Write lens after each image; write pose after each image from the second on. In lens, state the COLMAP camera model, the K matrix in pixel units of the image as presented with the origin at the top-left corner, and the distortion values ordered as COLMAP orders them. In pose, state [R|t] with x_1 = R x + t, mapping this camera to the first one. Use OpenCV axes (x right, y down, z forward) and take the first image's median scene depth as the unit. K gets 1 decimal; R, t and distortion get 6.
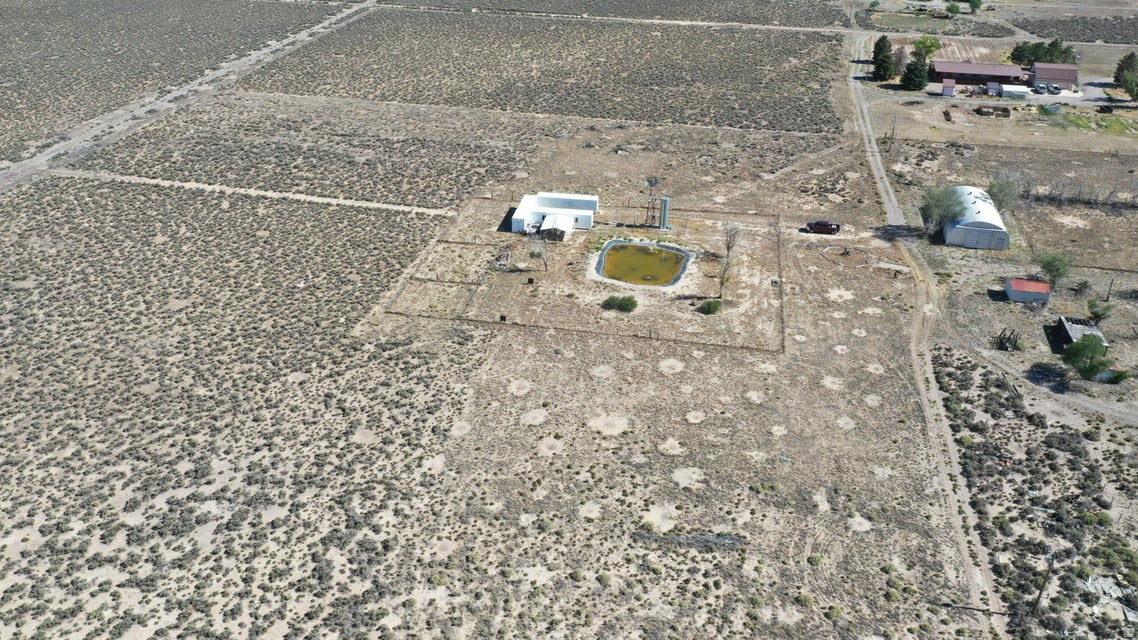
lens RADIAL K [[892.6, 0, 567.2], [0, 892.6, 318.2], [0, 0, 1]] dist [0.005939, 0.001848]
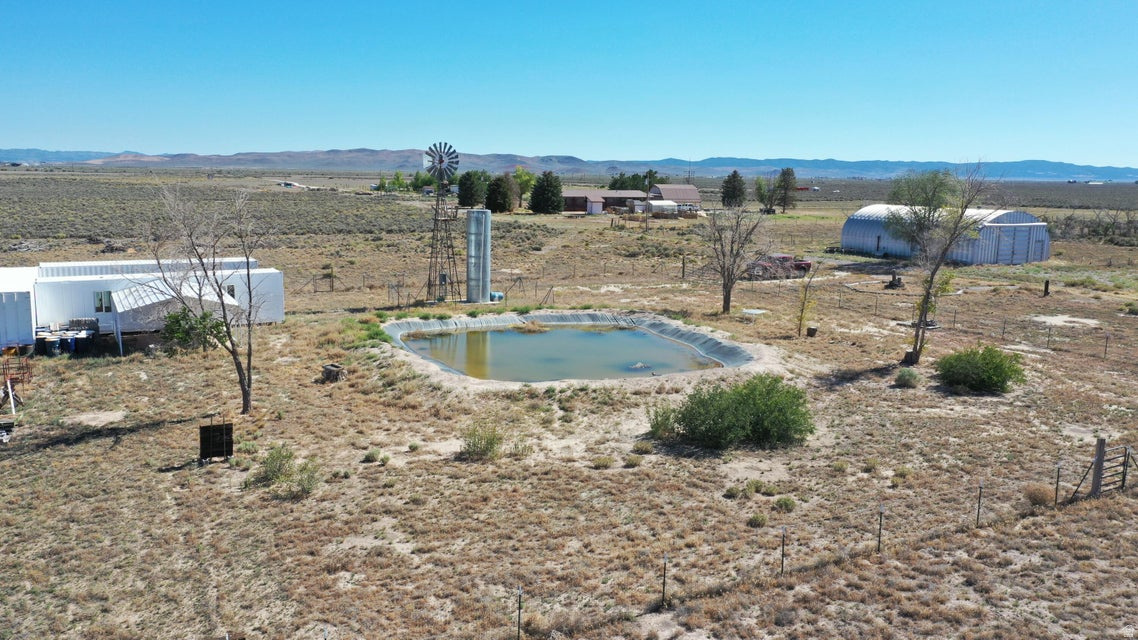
lens RADIAL K [[892.6, 0, 570.3], [0, 892.6, 317.6], [0, 0, 1]] dist [0.005939, 0.001848]
pose [[0.783611, -0.097715, 0.613519, -0.095304], [0.301760, 0.923096, -0.238399, -0.000389], [-0.543042, 0.371947, 0.752835, 0.837822]]
